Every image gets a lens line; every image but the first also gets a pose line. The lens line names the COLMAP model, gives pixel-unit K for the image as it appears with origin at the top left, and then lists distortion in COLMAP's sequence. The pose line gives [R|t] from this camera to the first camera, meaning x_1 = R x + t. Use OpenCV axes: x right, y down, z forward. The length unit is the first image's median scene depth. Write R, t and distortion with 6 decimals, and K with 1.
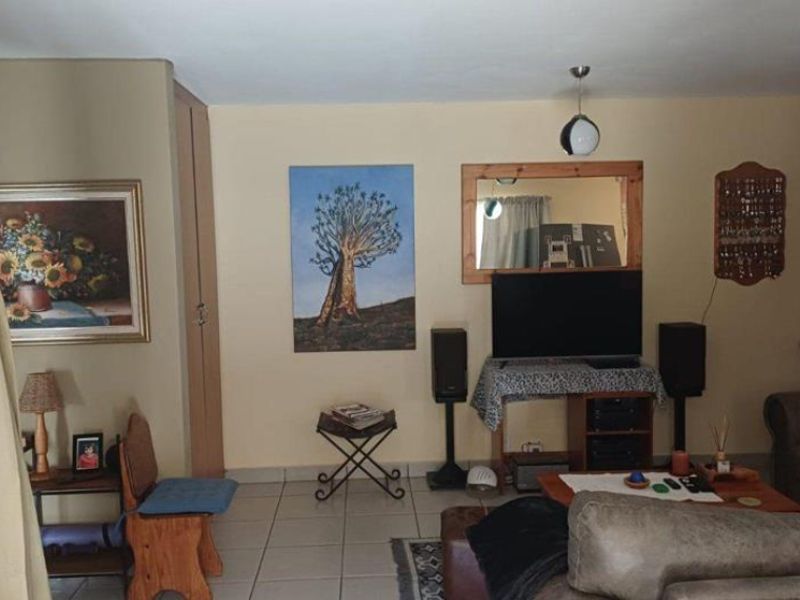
lens RADIAL K [[788.4, 0, 400.0], [0, 788.4, 300.0], [0, 0, 1]] dist [0.187091, -0.386529]
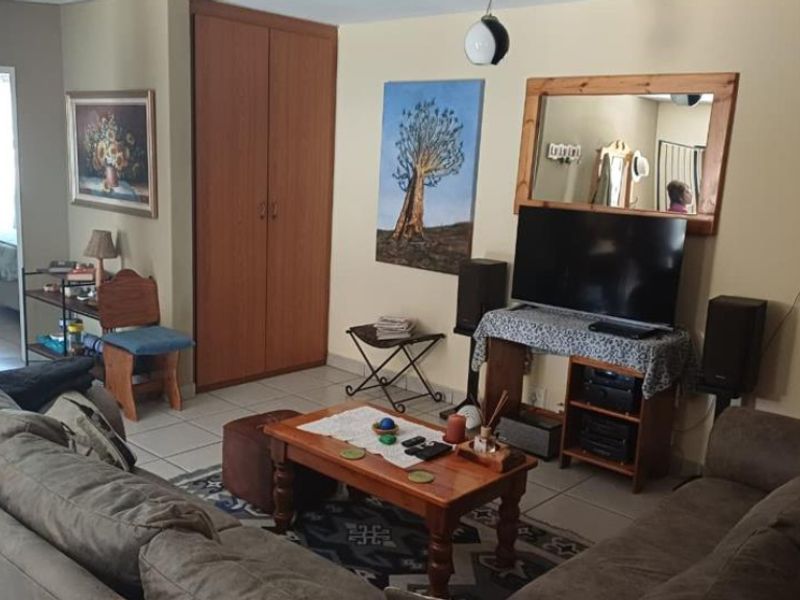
lens RADIAL K [[788.4, 0, 400.0], [0, 788.4, 300.0], [0, 0, 1]] dist [0.187091, -0.386529]
pose [[0.710187, 0.182835, -0.679858, 0.632959], [-0.124164, 0.983080, 0.134677, -0.030136], [0.692978, -0.011232, 0.720871, 0.253549]]
